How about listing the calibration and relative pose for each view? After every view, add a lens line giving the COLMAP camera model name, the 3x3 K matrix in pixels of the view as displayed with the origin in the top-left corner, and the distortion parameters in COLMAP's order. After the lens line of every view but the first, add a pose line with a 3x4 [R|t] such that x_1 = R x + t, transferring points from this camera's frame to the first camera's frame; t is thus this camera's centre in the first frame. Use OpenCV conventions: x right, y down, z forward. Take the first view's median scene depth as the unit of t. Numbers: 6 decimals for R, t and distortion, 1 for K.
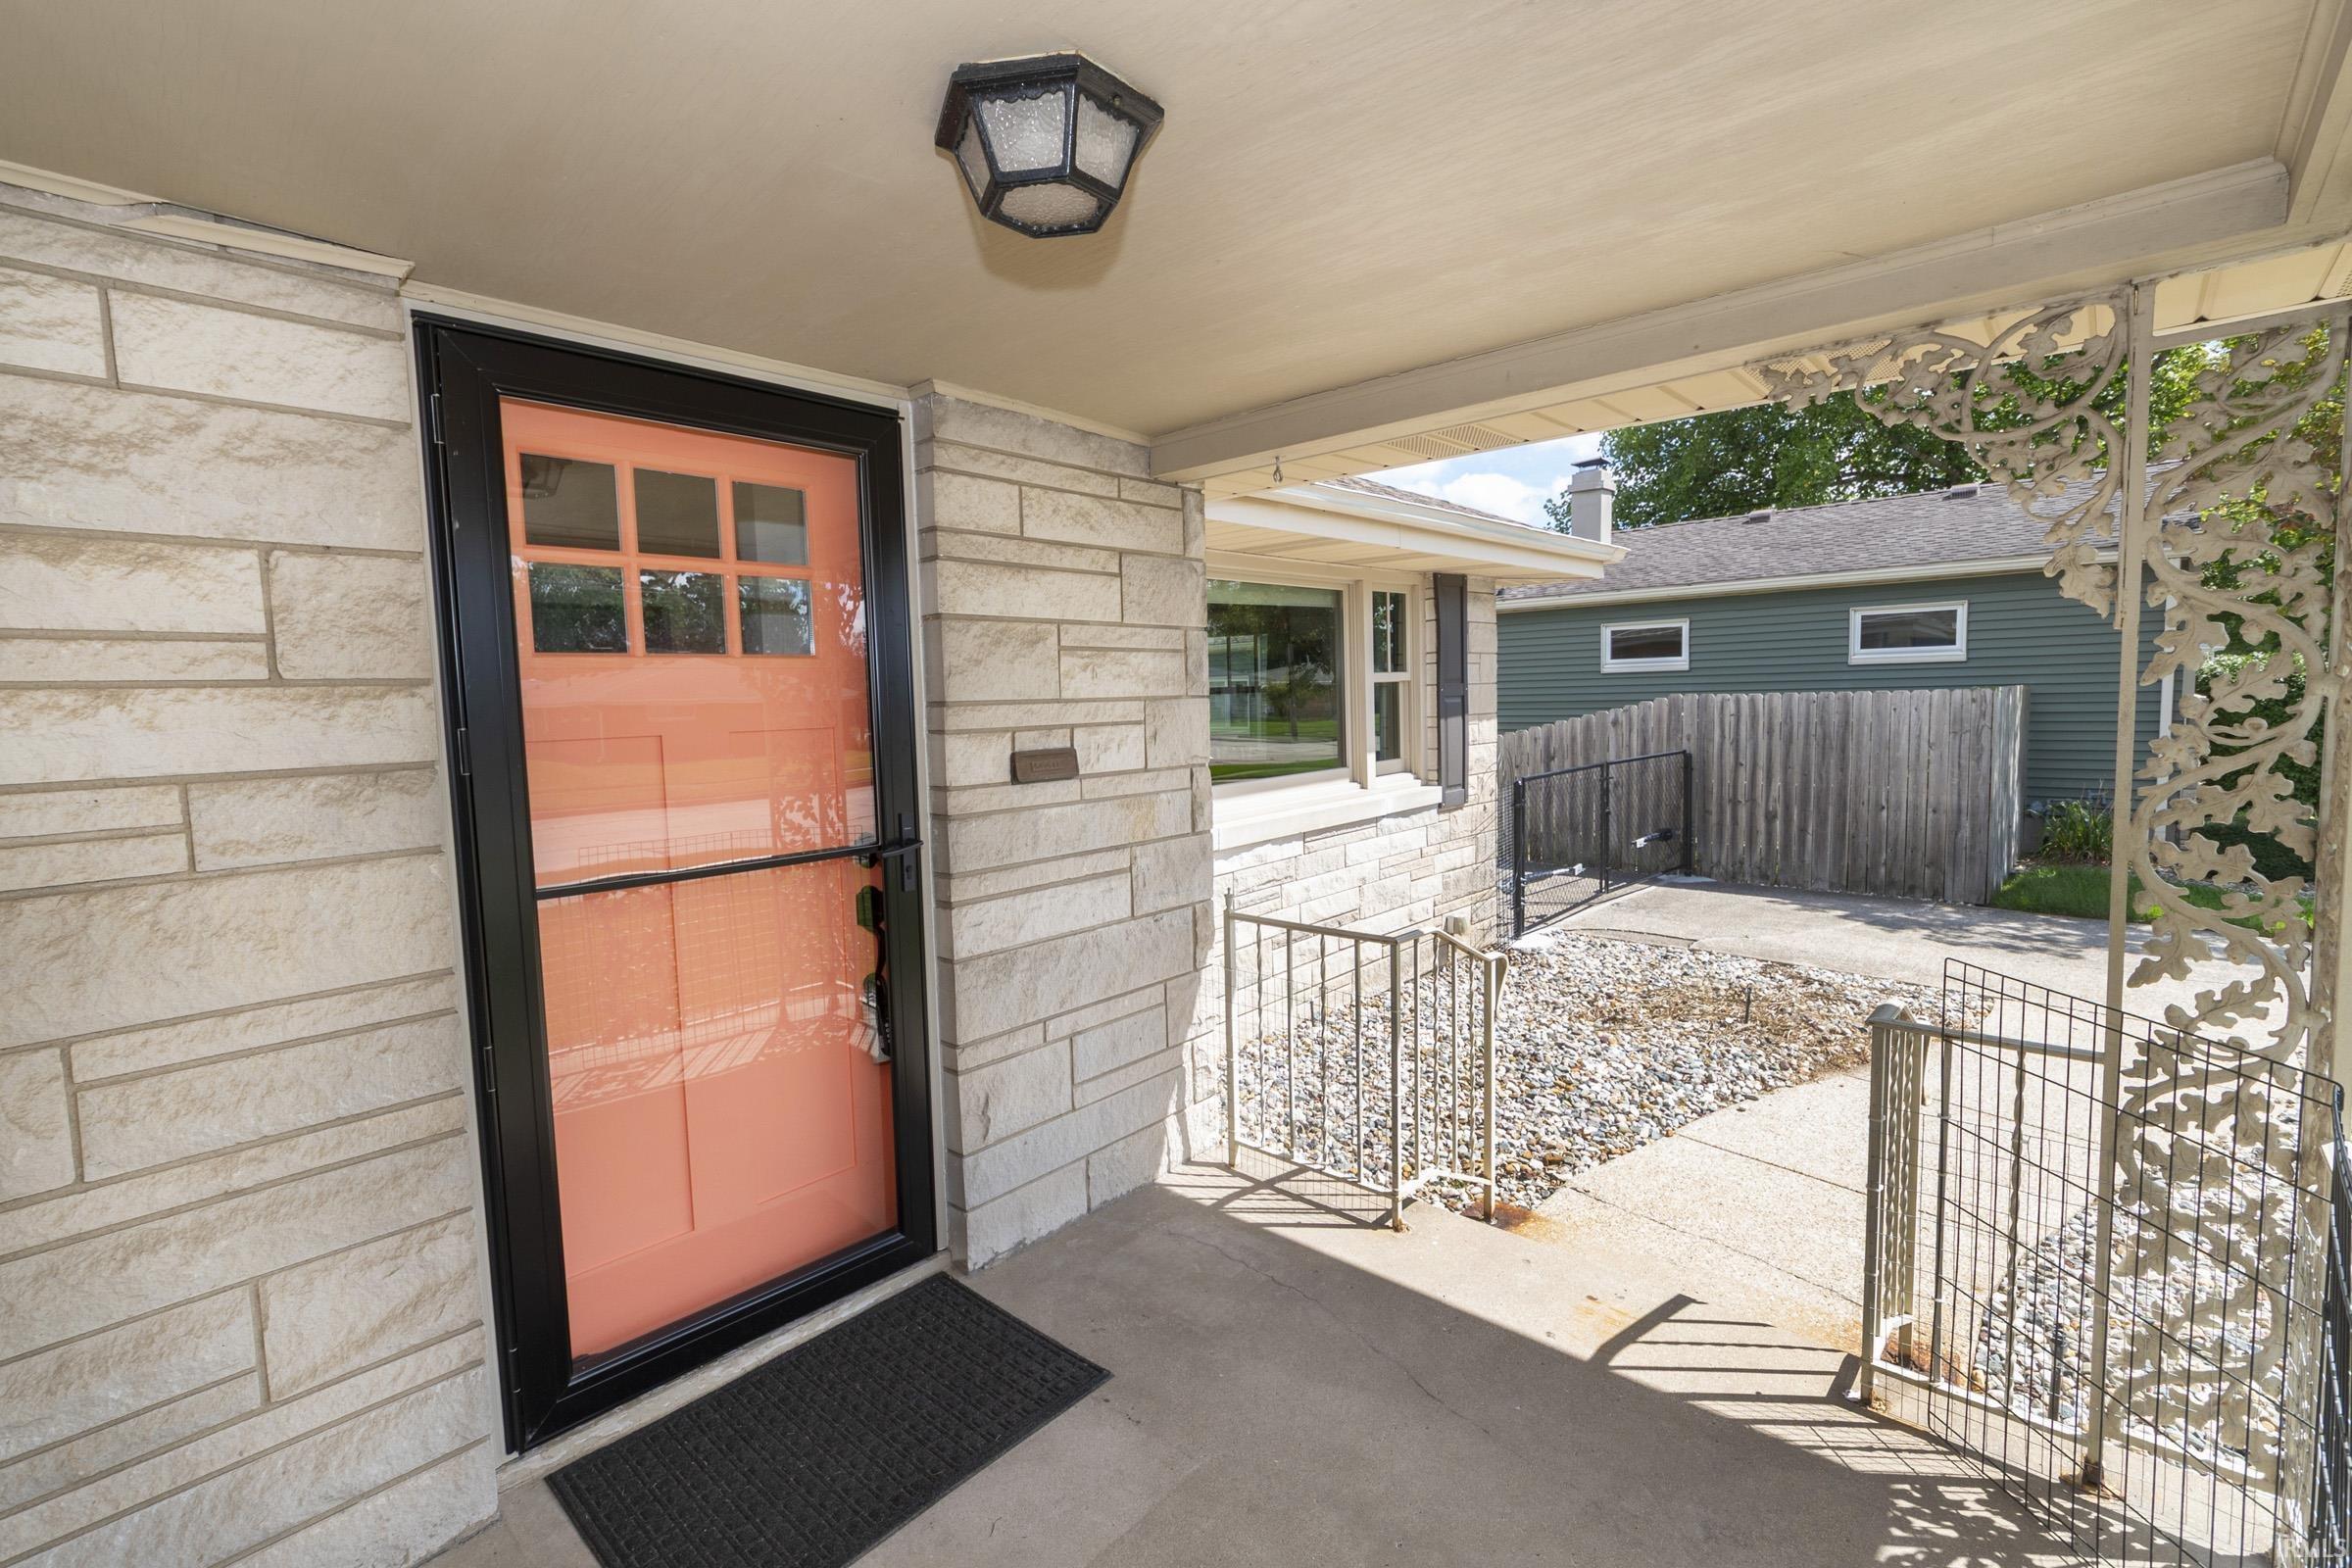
lens RADIAL K [[1037.5, 0, 1173.9], [0, 1037.5, 781.1], [0, 0, 1]] dist [-0.010562, 0.000053]
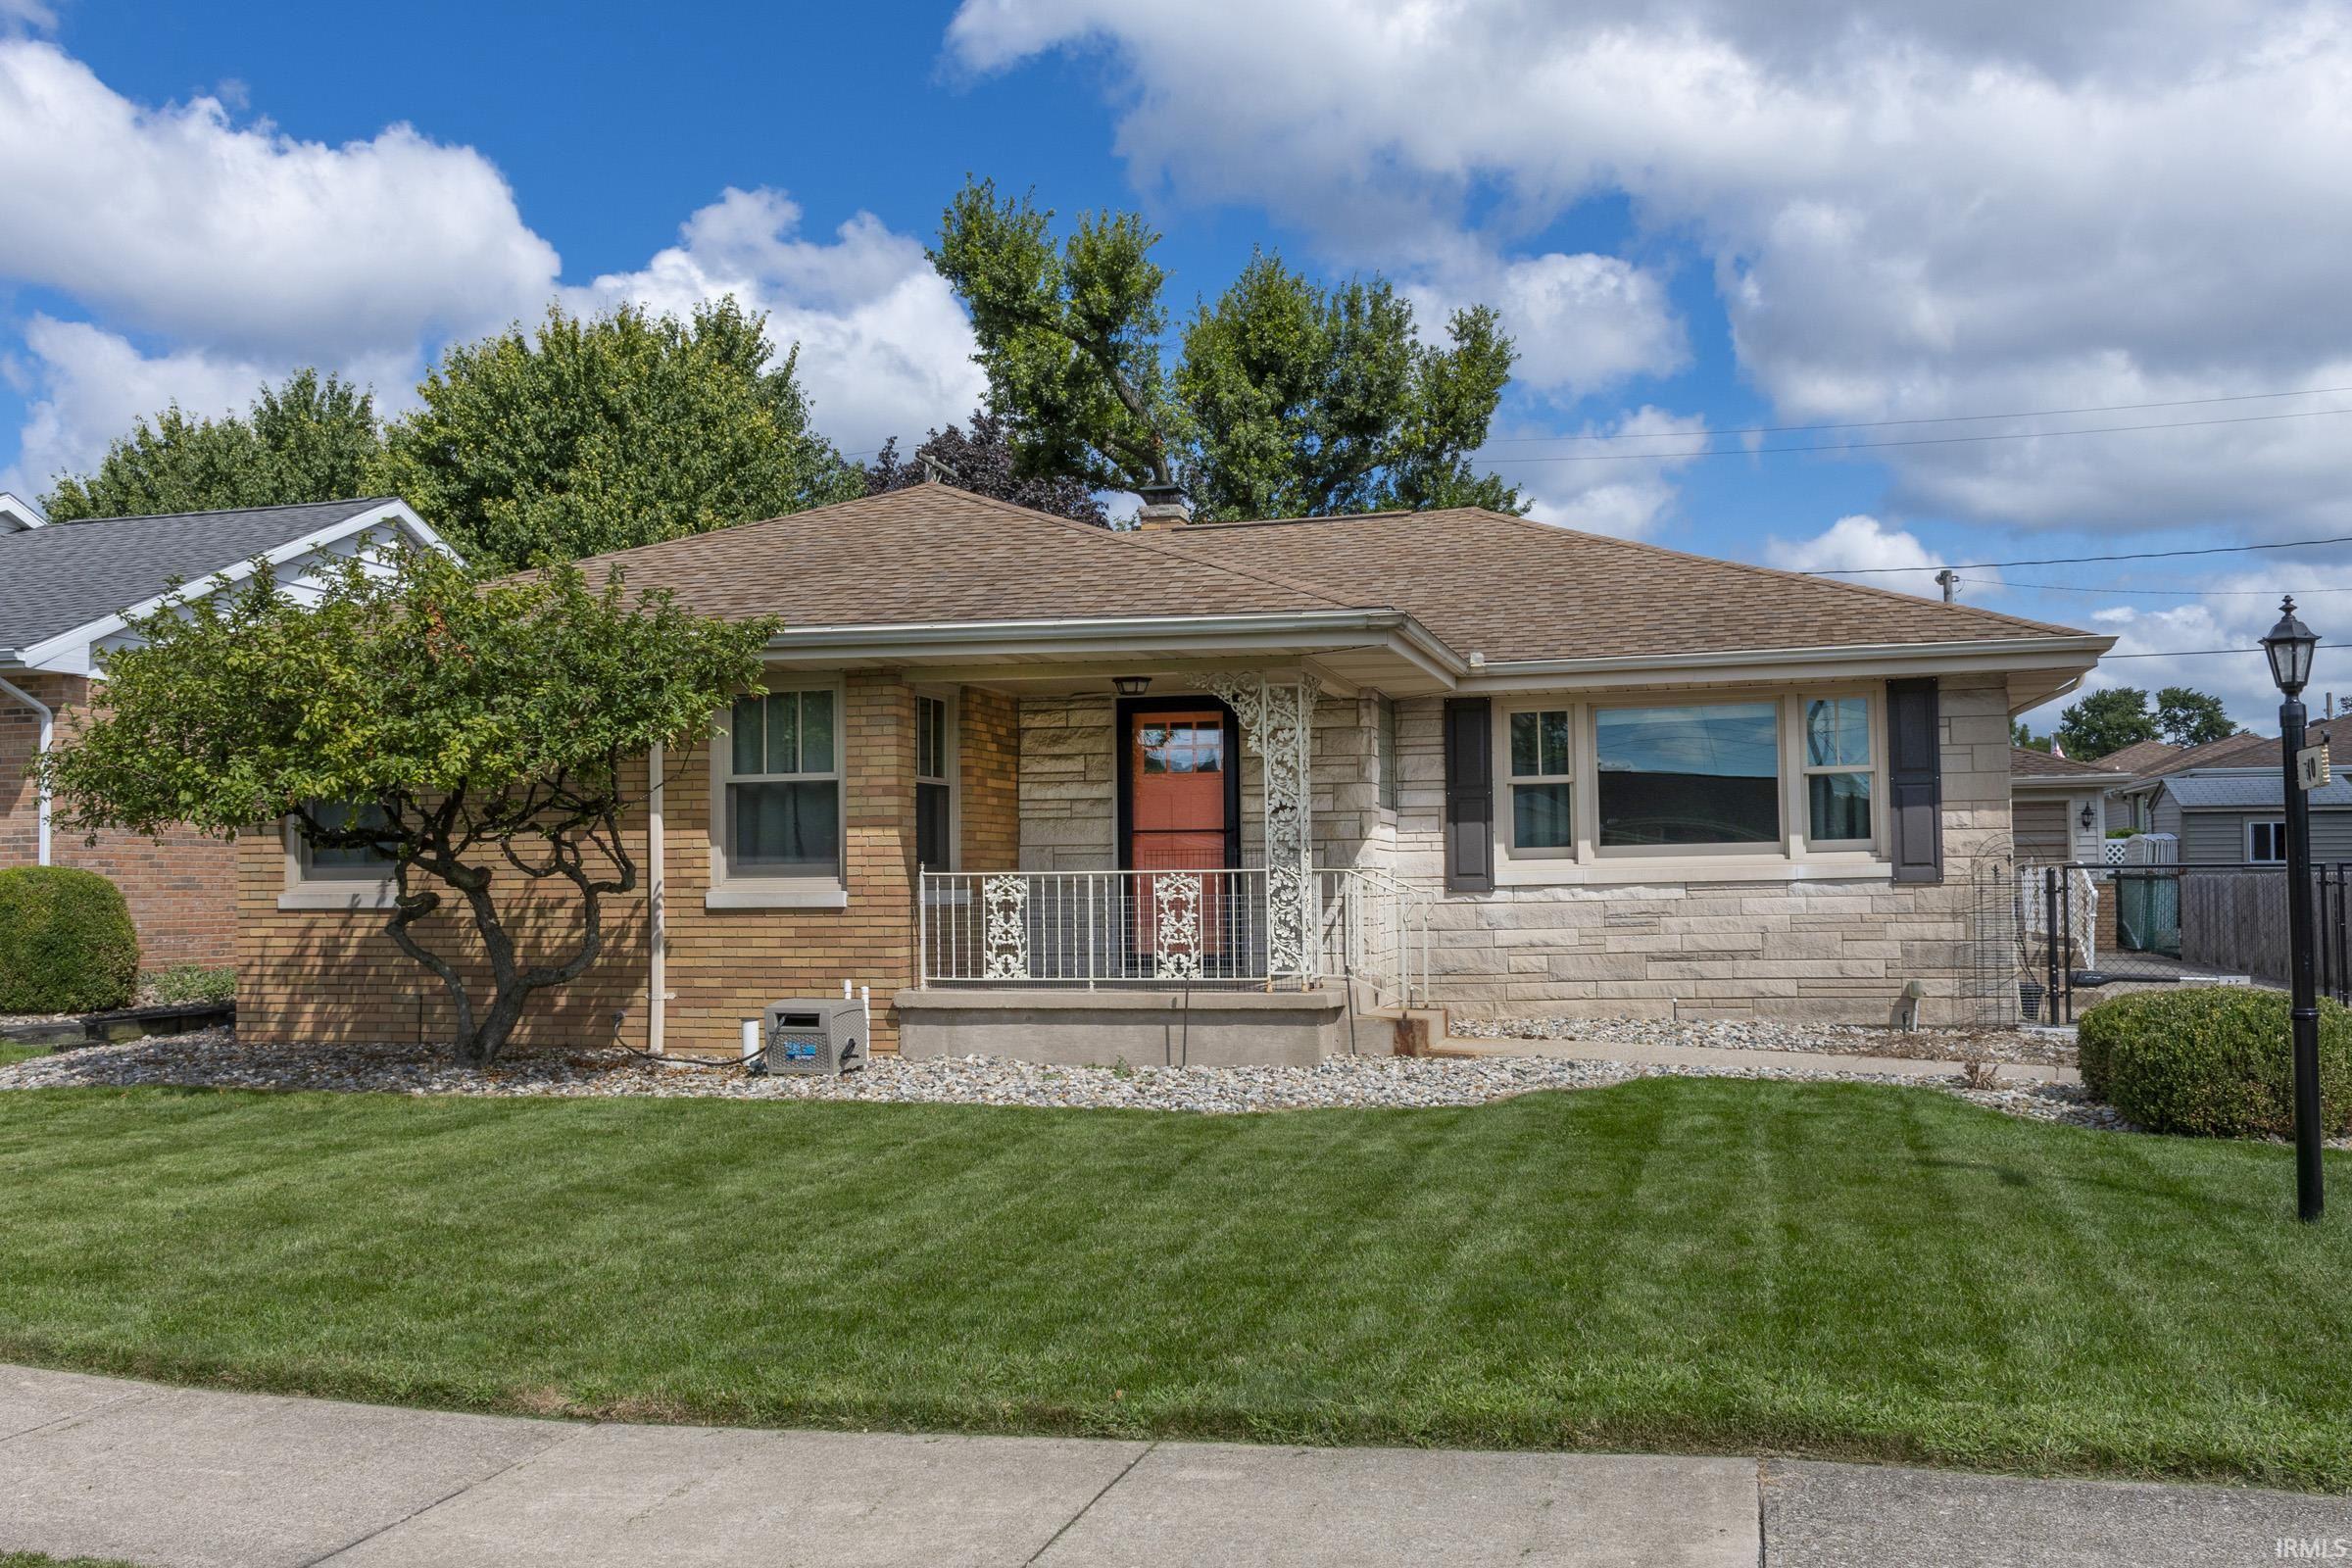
lens RADIAL K [[2223.7, 0, 1178.8], [0, 2223.7, 780.3], [0, 0, 1]] dist [-0.002972, 0.000000]
pose [[0.481954, -0.020846, -0.875948, 2.266086], [-0.073502, 0.995231, -0.064126, 0.144694], [0.873108, 0.095289, 0.478124, -0.970880]]
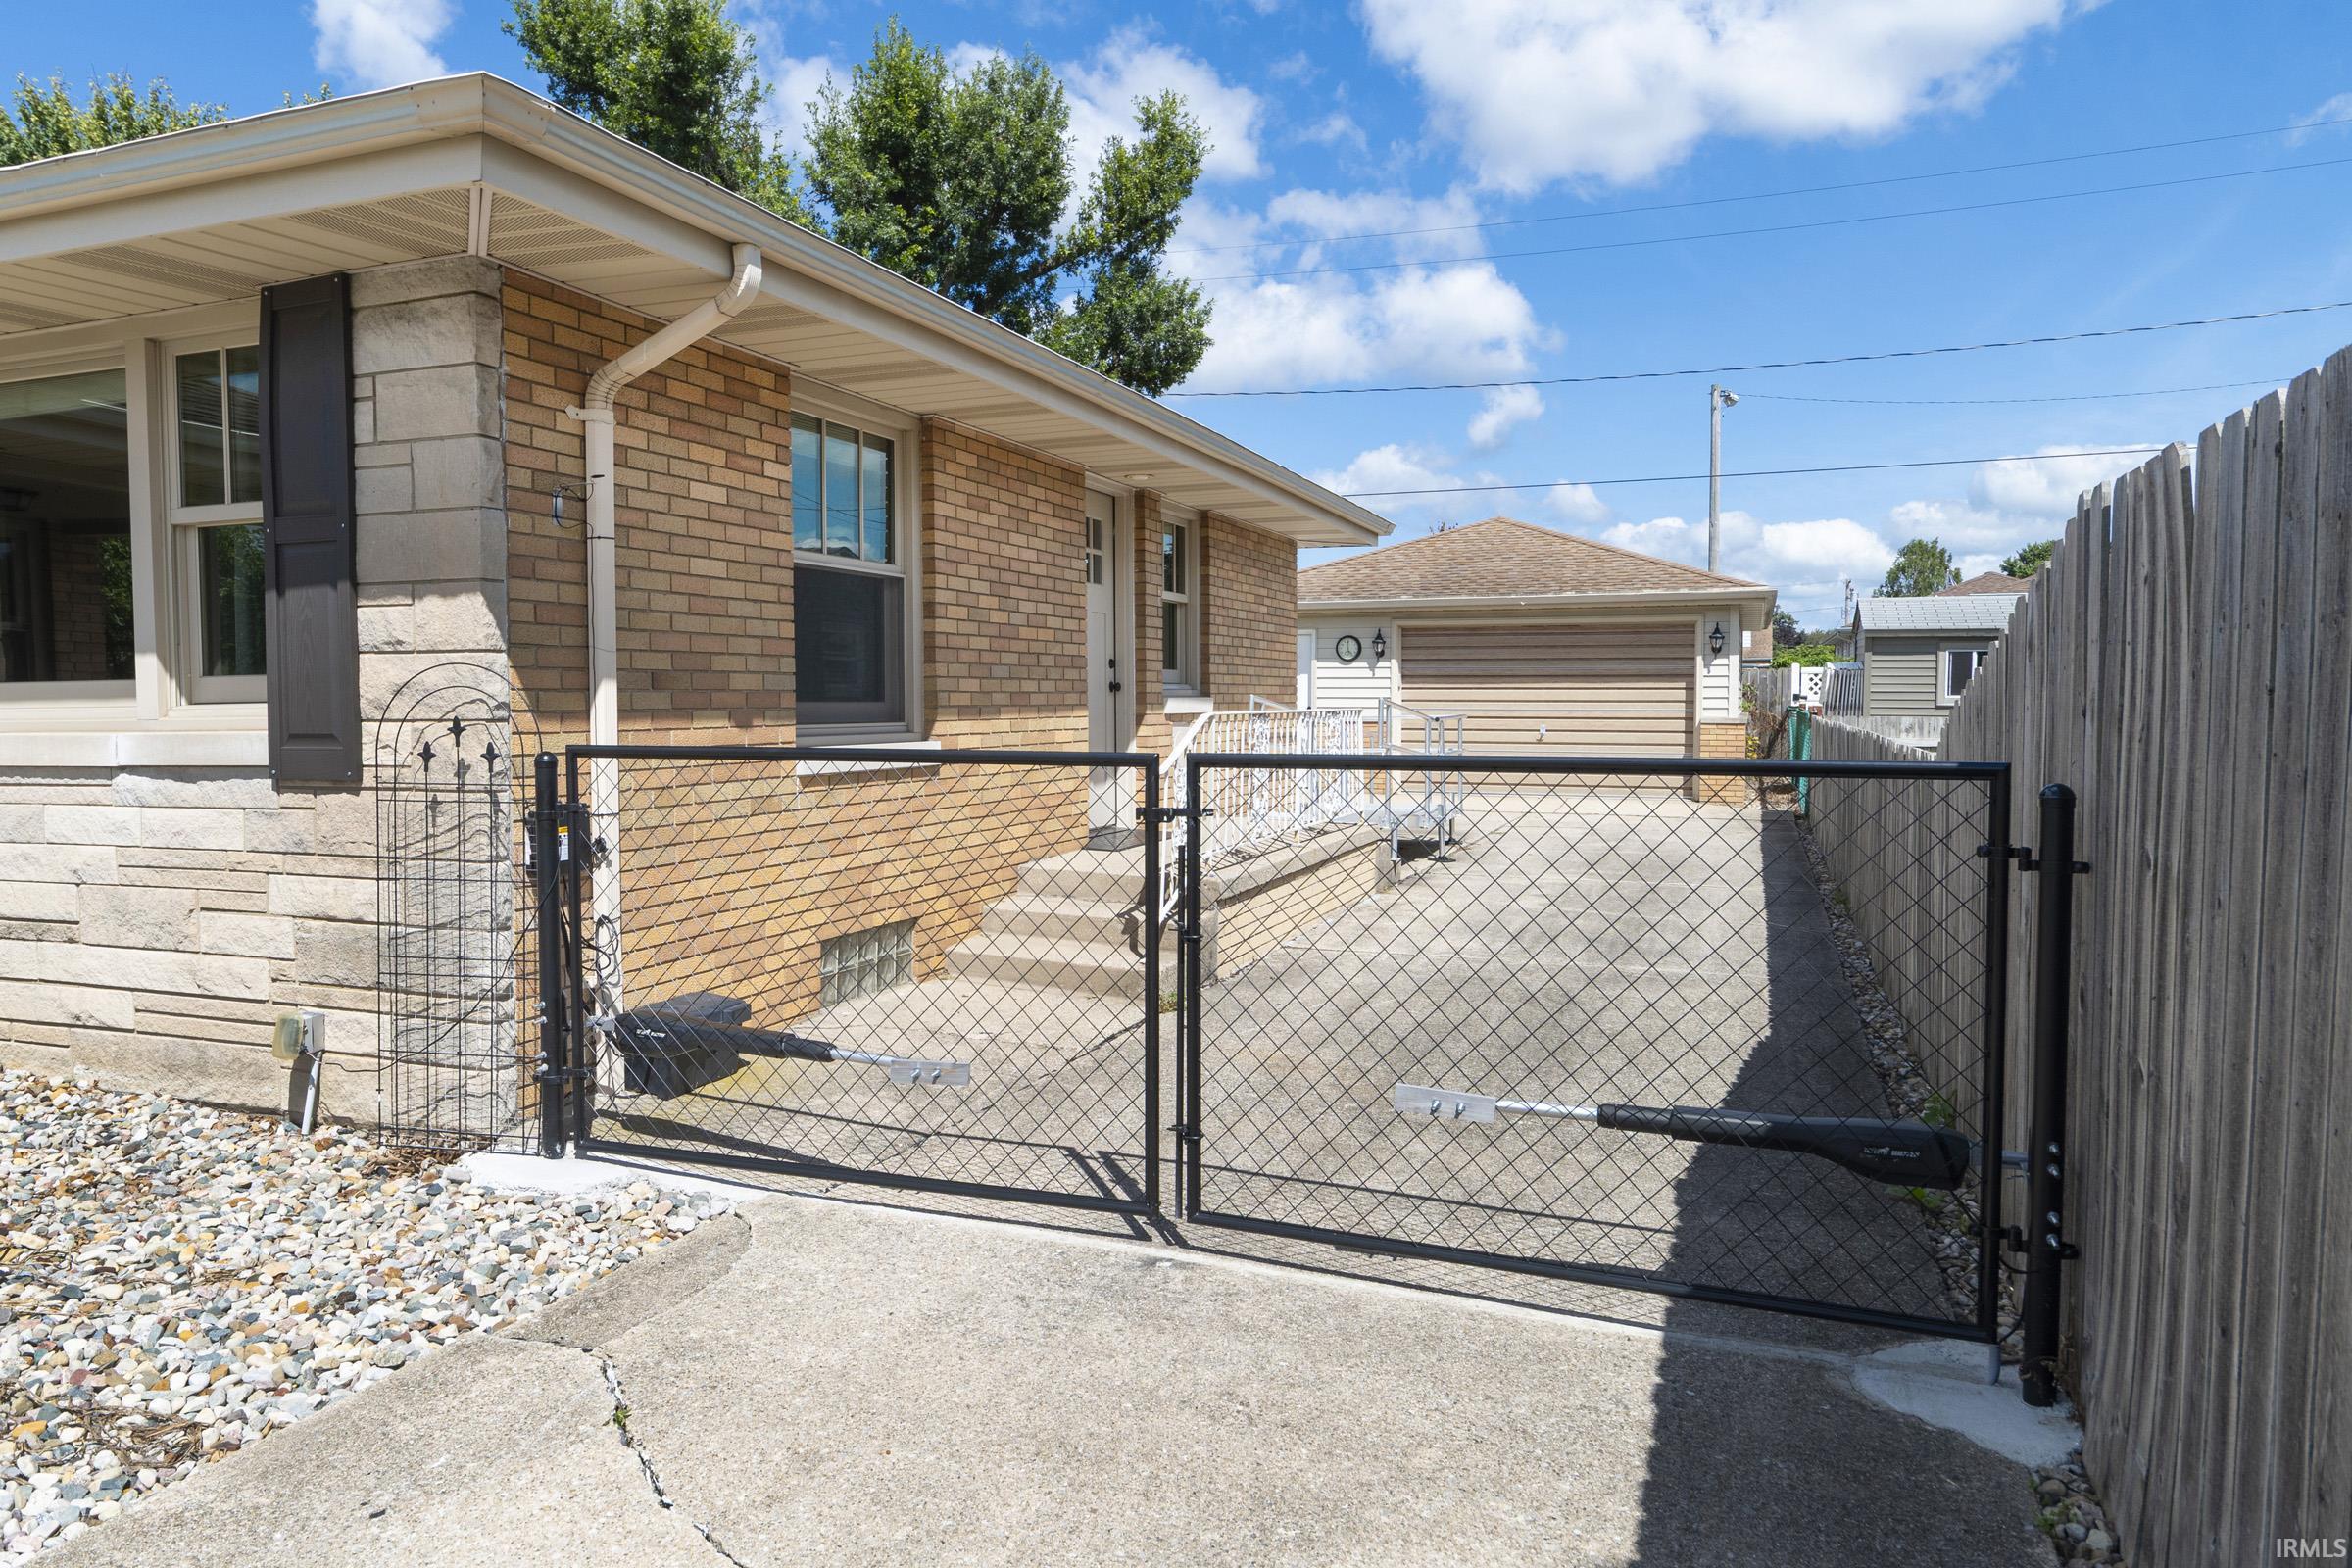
lens RADIAL K [[1622.4, 0, 1172.1], [0, 1622.4, 785.1], [0, 0, 1]] dist [-0.003786, -0.000787]
pose [[0.384426, 0.076083, -0.920015, 1.238017], [-0.083711, 0.995365, 0.047336, -0.045695], [0.919353, 0.058819, 0.389013, 1.217495]]
